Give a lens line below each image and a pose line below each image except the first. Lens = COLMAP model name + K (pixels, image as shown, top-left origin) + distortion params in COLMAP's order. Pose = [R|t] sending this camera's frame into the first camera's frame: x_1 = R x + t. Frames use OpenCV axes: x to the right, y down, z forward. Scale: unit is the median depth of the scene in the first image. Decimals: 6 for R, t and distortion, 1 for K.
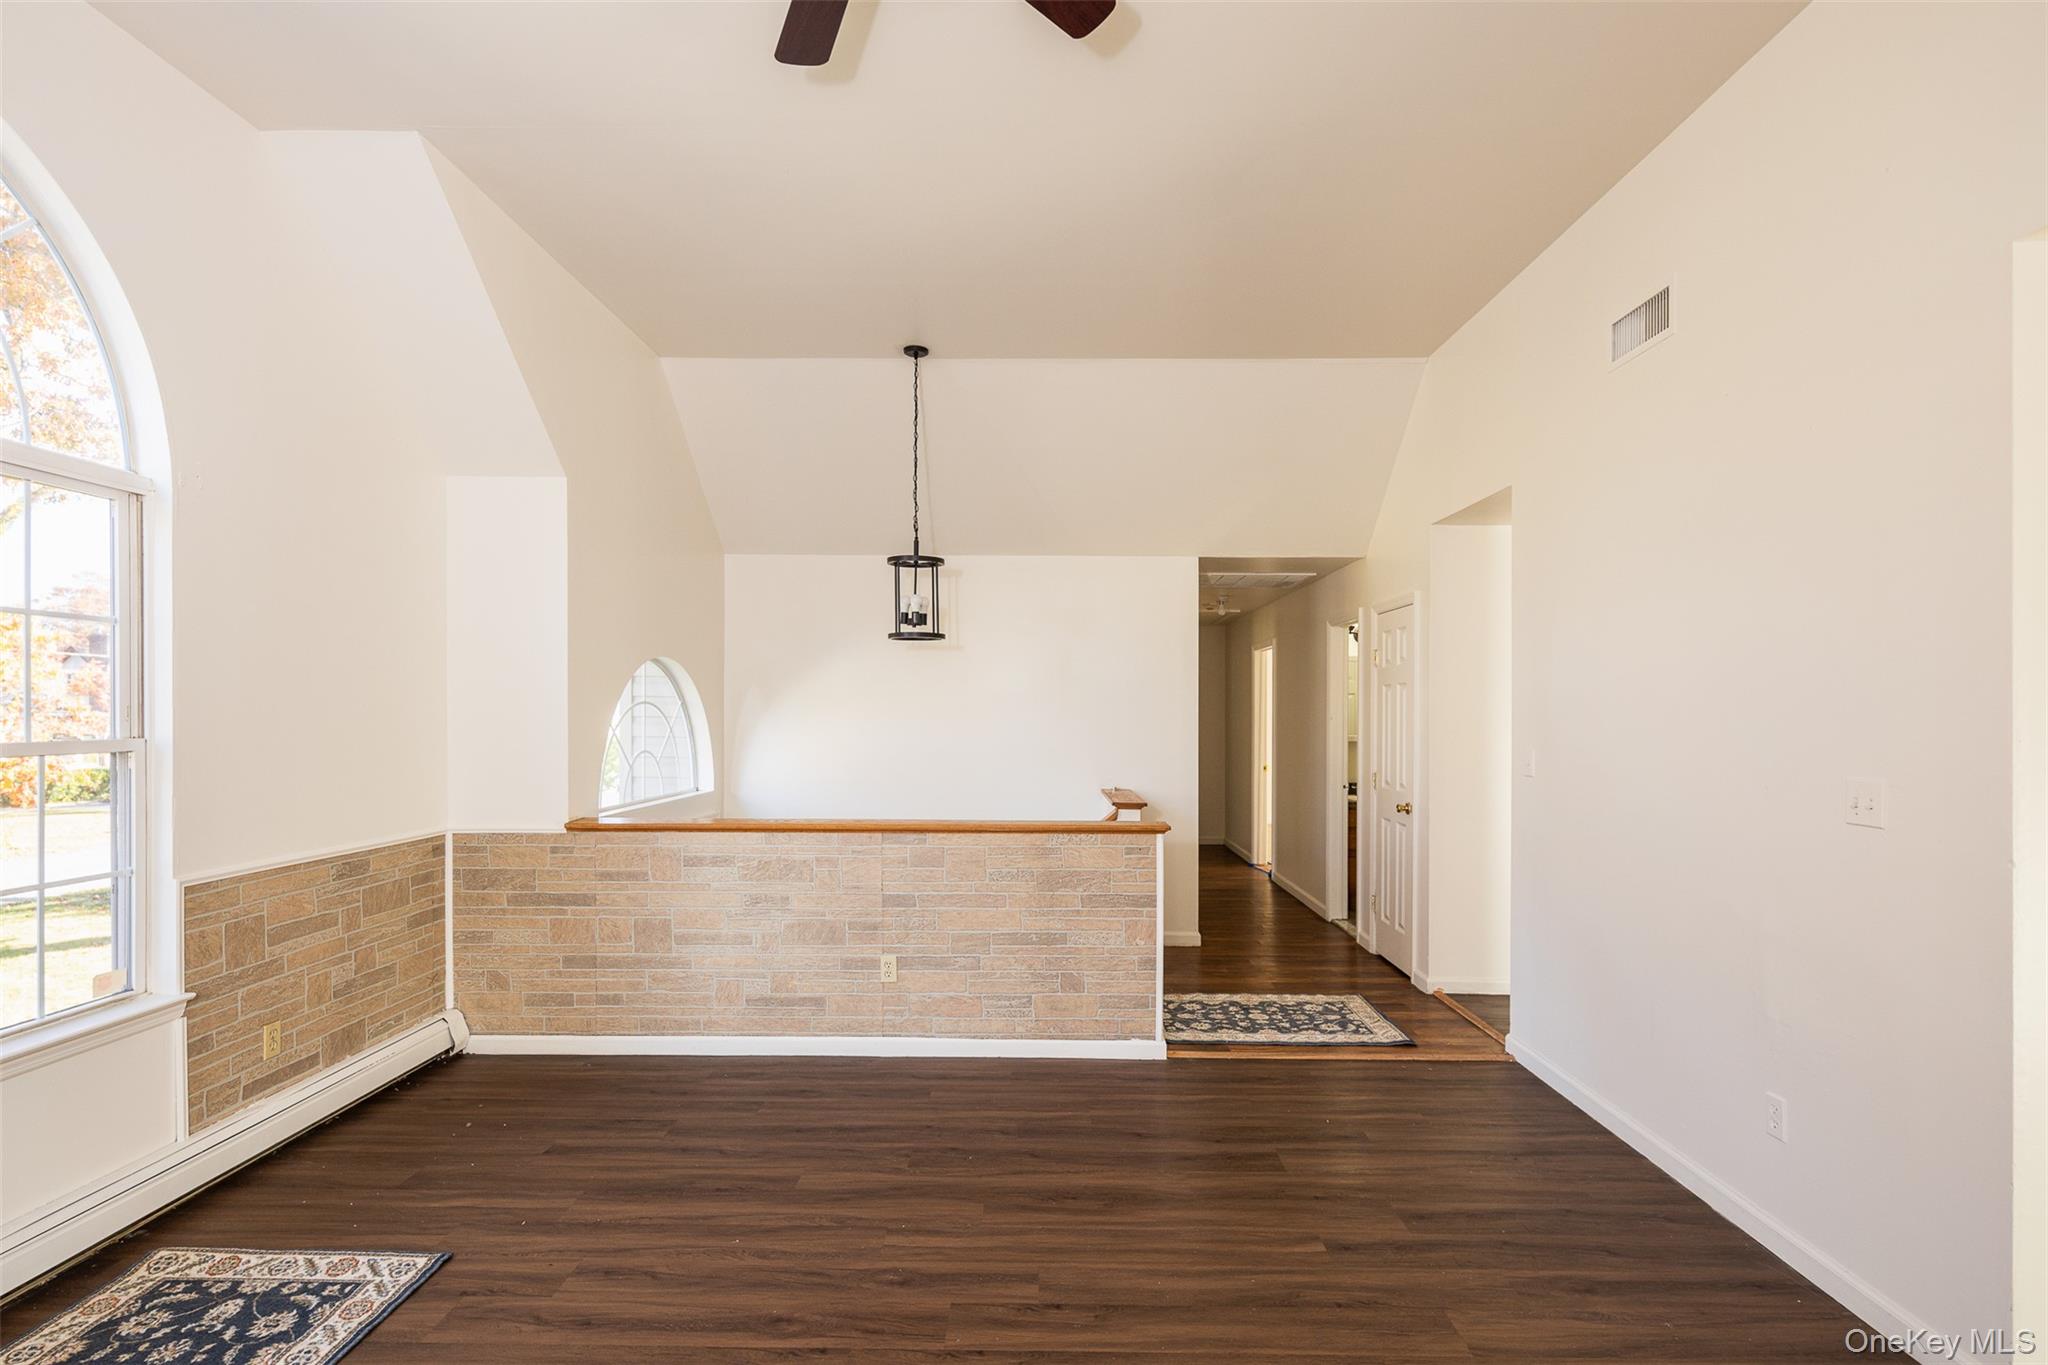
lens RADIAL K [[1003.8, 0, 1052.0], [0, 1003.8, 716.9], [0, 0, 1]] dist [0.004622, -0.002726]
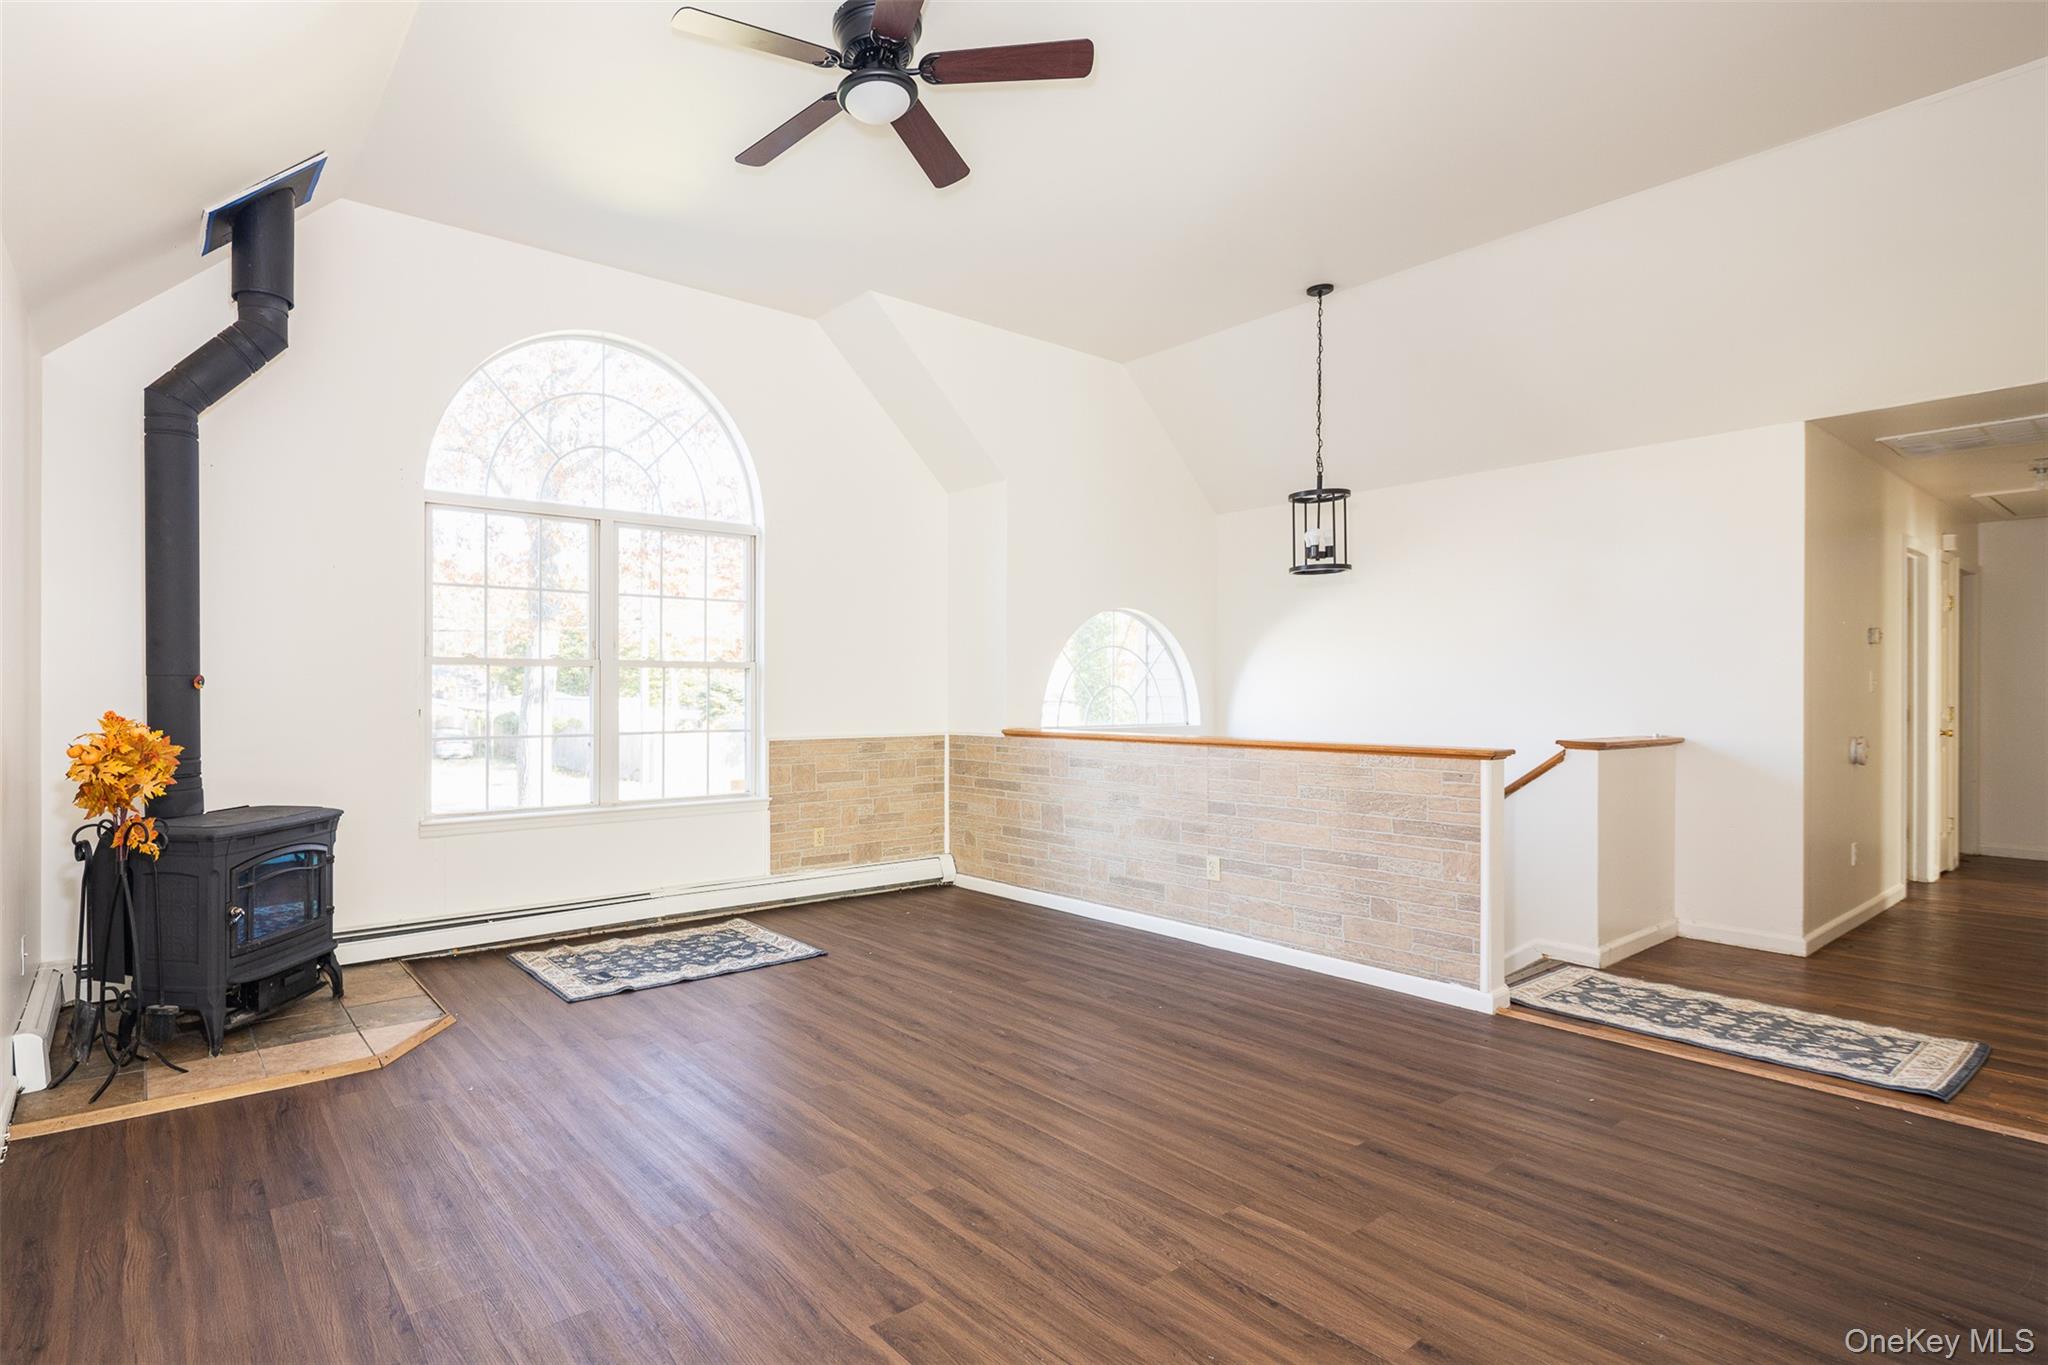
lens RADIAL K [[1003.8, 0, 832.4], [0, 1003.8, 692.7], [0, 0, 1]] dist [0.004622, -0.002726]
pose [[0.574181, -0.005613, -0.818709, 0.511978], [0.000964, 0.999980, -0.006180, 0.062595], [0.818728, 0.002759, 0.574175, 0.012906]]
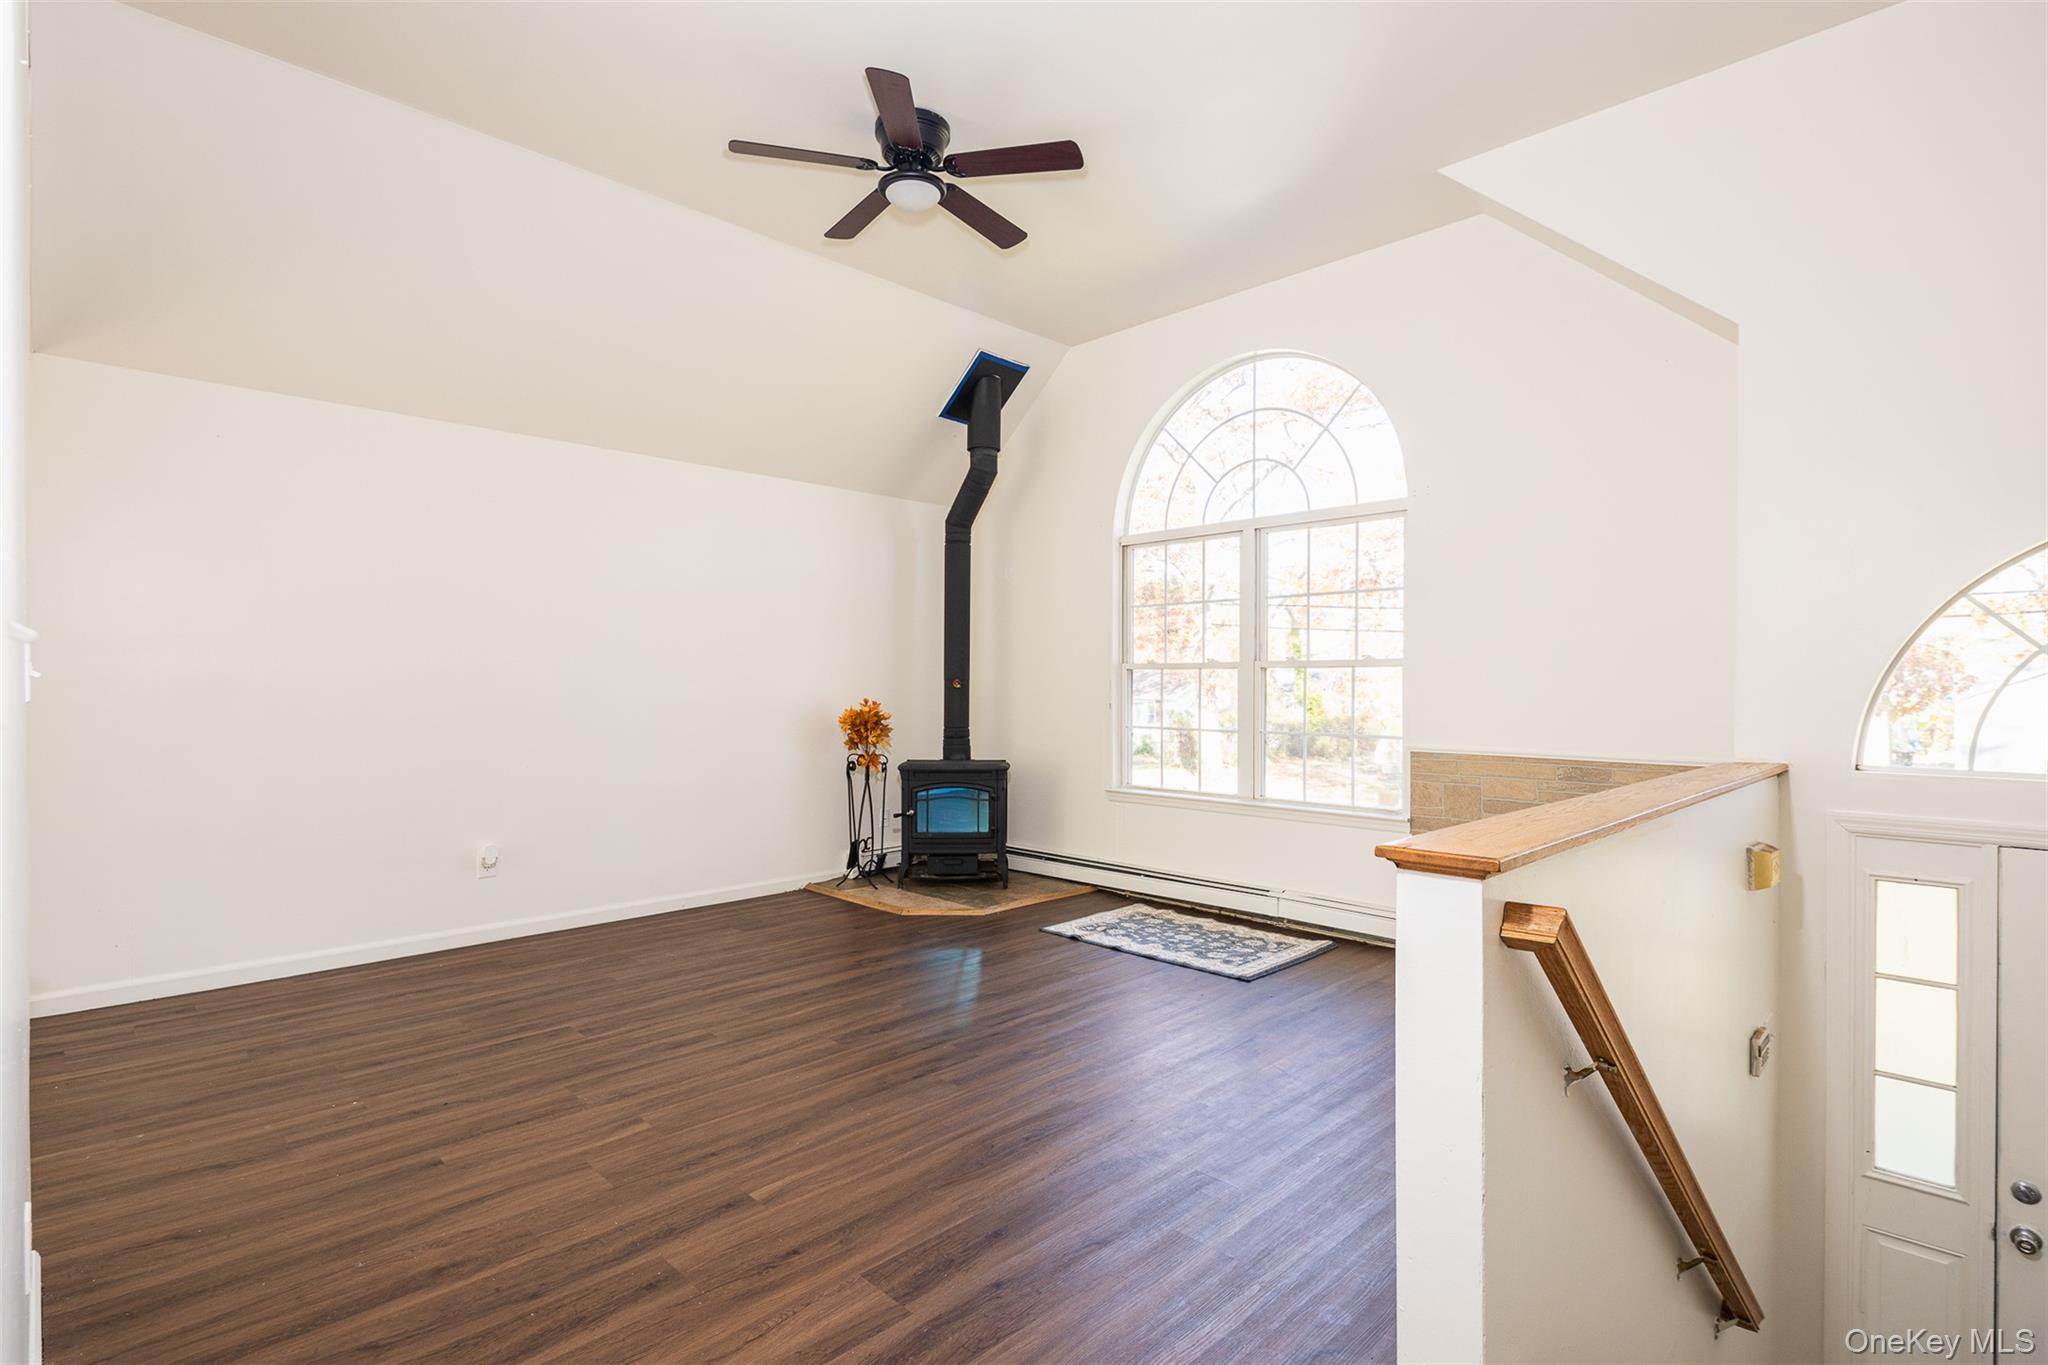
lens RADIAL K [[1003.8, 0, 1012.1], [0, 1003.8, 686.0], [0, 0, 1]] dist [0.004622, -0.002726]
pose [[-0.720629, -0.010960, -0.693234, 0.473035], [-0.012913, 0.999914, -0.002384, 0.053587], [0.693201, 0.007234, -0.720708, 1.172589]]
